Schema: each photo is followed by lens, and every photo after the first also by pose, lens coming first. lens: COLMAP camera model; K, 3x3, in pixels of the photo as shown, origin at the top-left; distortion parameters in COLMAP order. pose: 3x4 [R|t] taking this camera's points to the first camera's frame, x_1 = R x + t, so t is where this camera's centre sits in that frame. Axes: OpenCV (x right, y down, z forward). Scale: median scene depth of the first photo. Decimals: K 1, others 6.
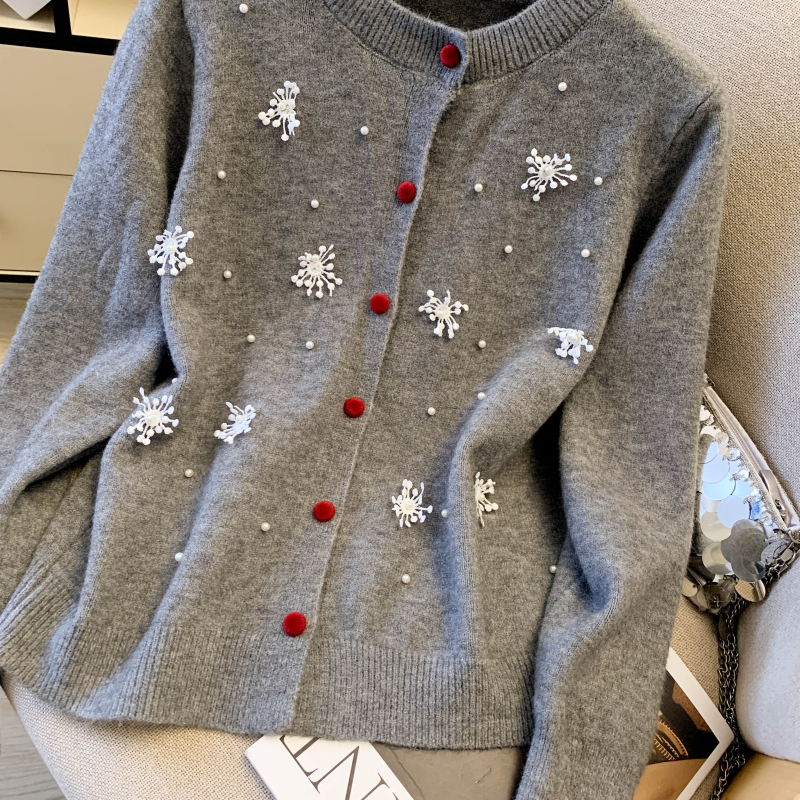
lens RADIAL K [[792.7, 0, 397.4], [0, 792.7, 402.8], [0, 0, 1]] dist [0.111417, -0.208363]
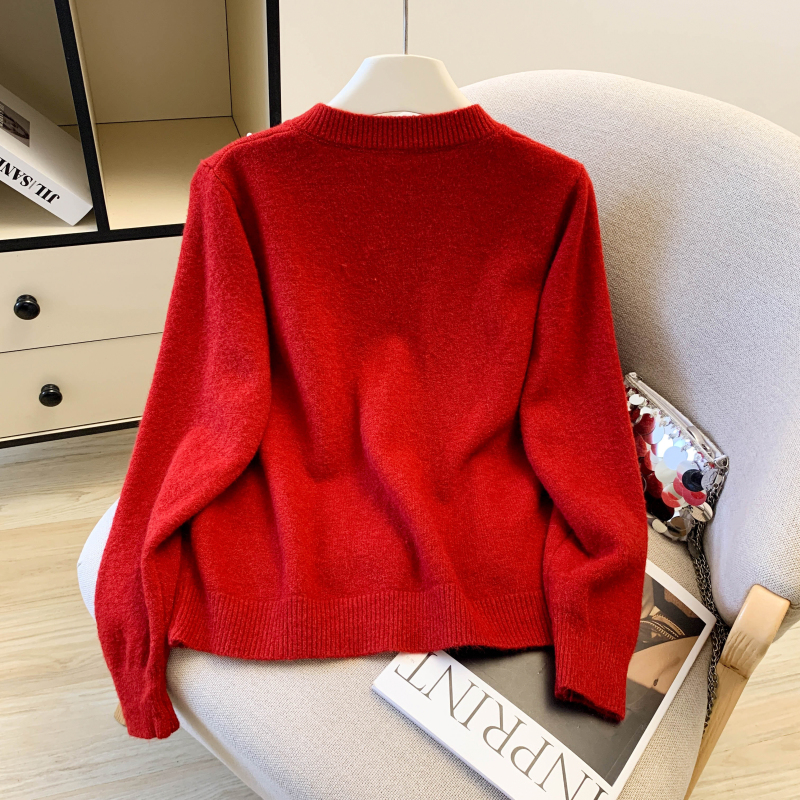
lens RADIAL K [[812.5, 0, 386.6], [0, 812.5, 400.9], [0, 0, 1]] dist [0.096445, -0.152680]
pose [[0.978427, -0.205003, 0.025581, -0.087505], [0.206579, 0.969388, -0.132707, 0.125333], [0.002408, 0.135129, 0.990825, -0.429681]]
